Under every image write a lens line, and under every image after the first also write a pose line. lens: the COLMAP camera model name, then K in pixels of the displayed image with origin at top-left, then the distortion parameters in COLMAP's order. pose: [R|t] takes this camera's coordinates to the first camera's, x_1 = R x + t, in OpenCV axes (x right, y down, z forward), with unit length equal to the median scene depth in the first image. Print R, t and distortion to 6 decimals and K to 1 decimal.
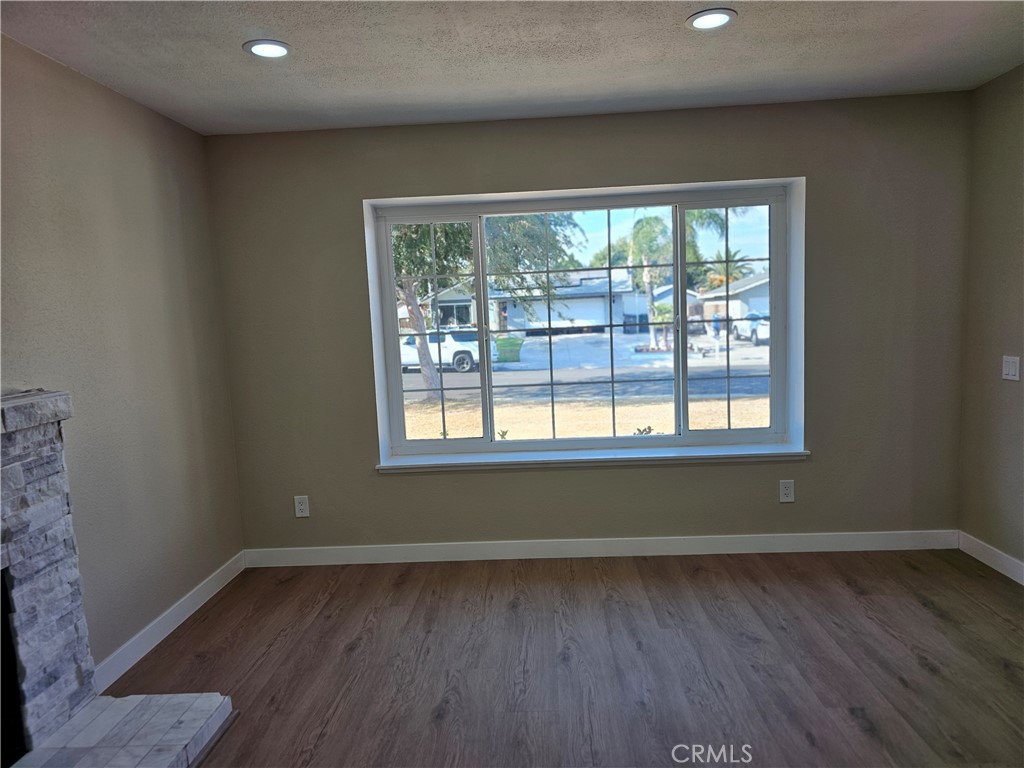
lens RADIAL K [[696.5, 0, 489.4], [0, 696.5, 385.0], [0, 0, 1]] dist [0.063164, -0.046629]
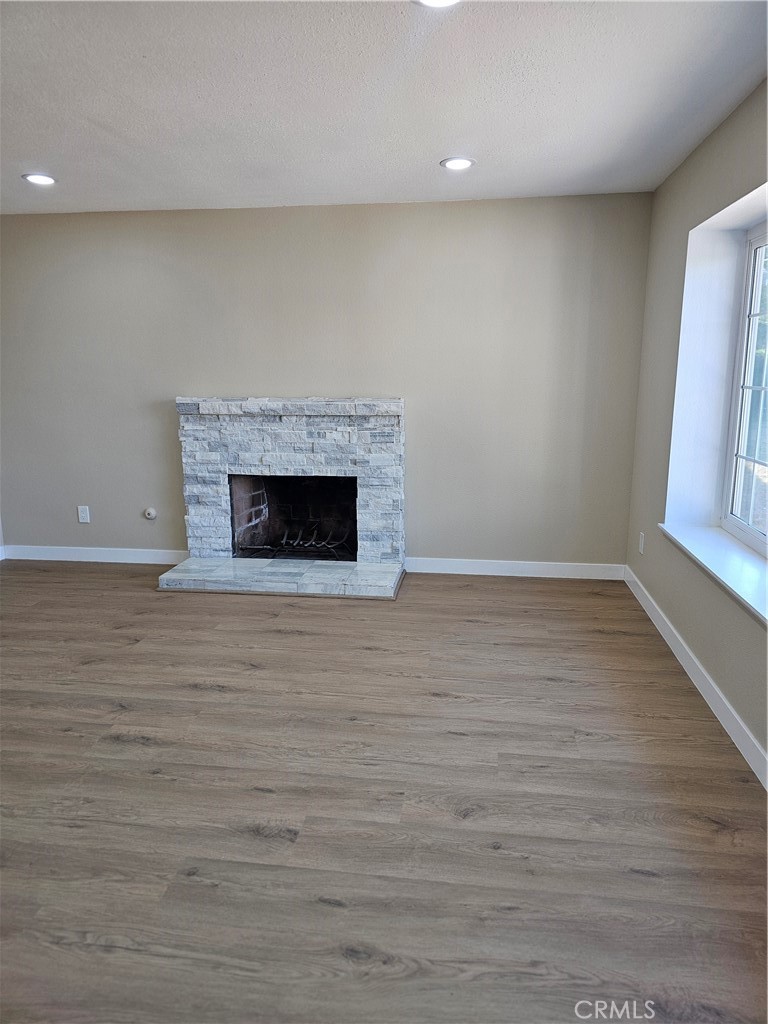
lens RADIAL K [[696.5, 0, 389.0], [0, 696.5, 517.8], [0, 0, 1]] dist [0.063164, -0.046629]
pose [[-0.112740, 0.246562, -0.962547, 1.104595], [-0.081892, 0.963122, 0.256301, -0.142475], [0.990244, 0.107720, -0.088391, 1.014967]]
